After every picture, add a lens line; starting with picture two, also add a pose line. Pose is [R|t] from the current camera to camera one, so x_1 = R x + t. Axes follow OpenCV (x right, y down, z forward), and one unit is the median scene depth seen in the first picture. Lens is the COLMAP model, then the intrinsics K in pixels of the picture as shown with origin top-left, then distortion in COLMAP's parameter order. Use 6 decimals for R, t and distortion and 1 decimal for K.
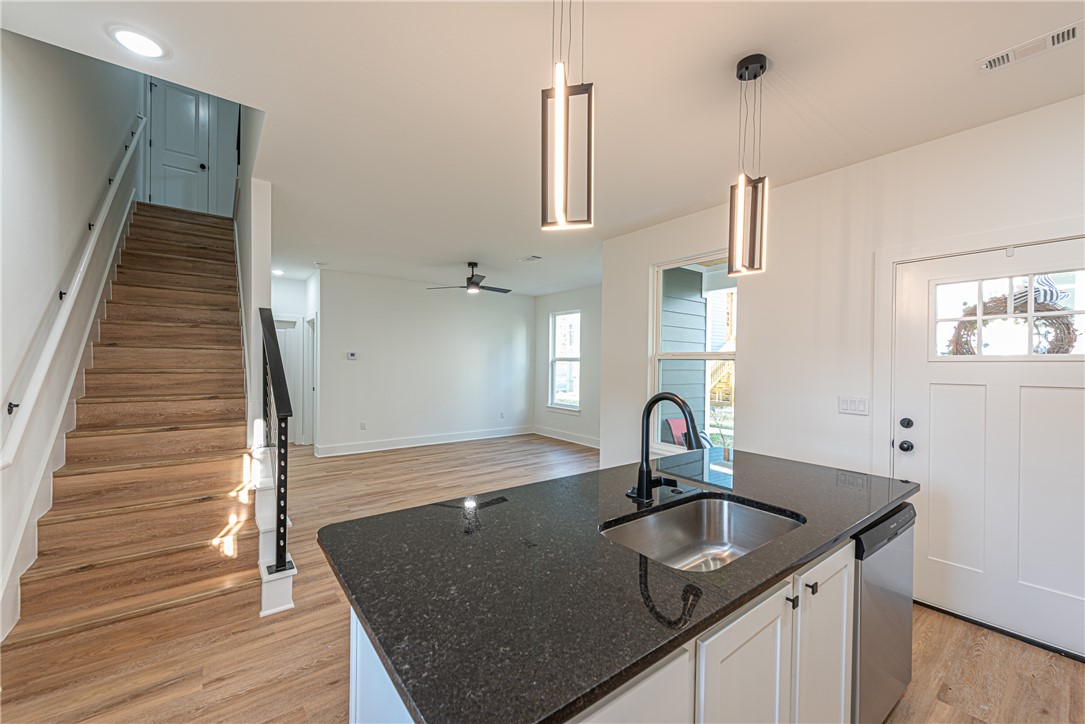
lens RADIAL K [[424.7, 0, 547.3], [0, 424.7, 366.7], [0, 0, 1]] dist [0.016302, -0.005808]
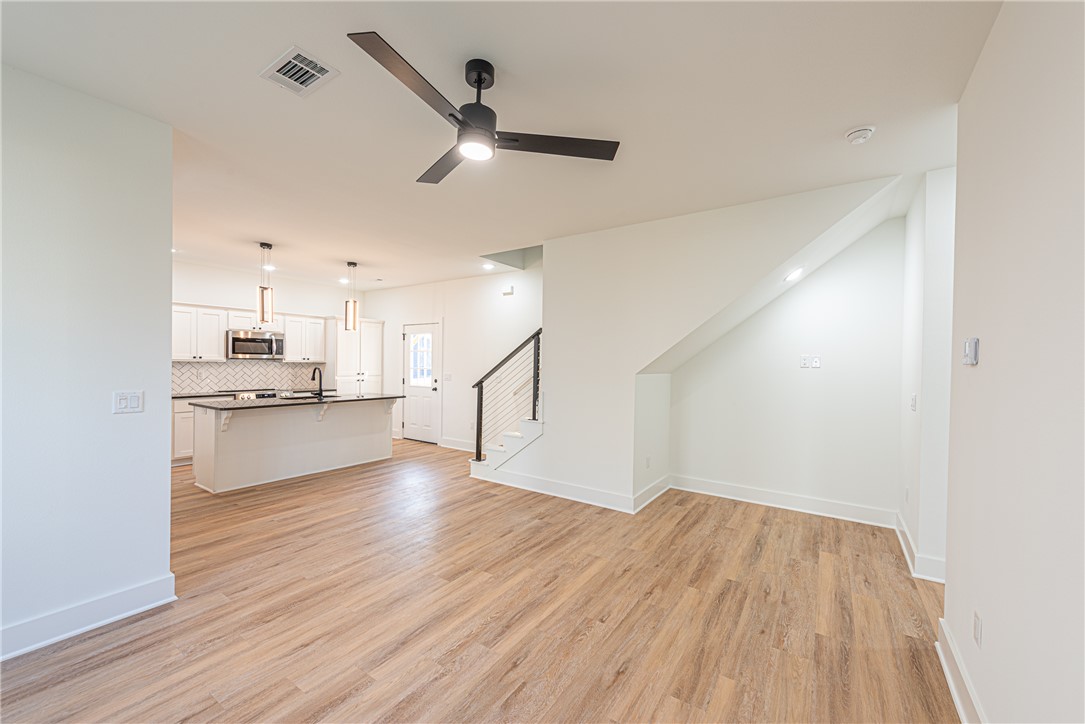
lens RADIAL K [[424.7, 0, 547.3], [0, 424.7, 366.7], [0, 0, 1]] dist [0.016302, -0.005808]
pose [[-0.951808, -0.025224, -0.305657, -0.207792], [-0.030621, 0.999448, 0.012876, -0.021708], [0.305163, 0.021615, -0.952055, 2.193926]]
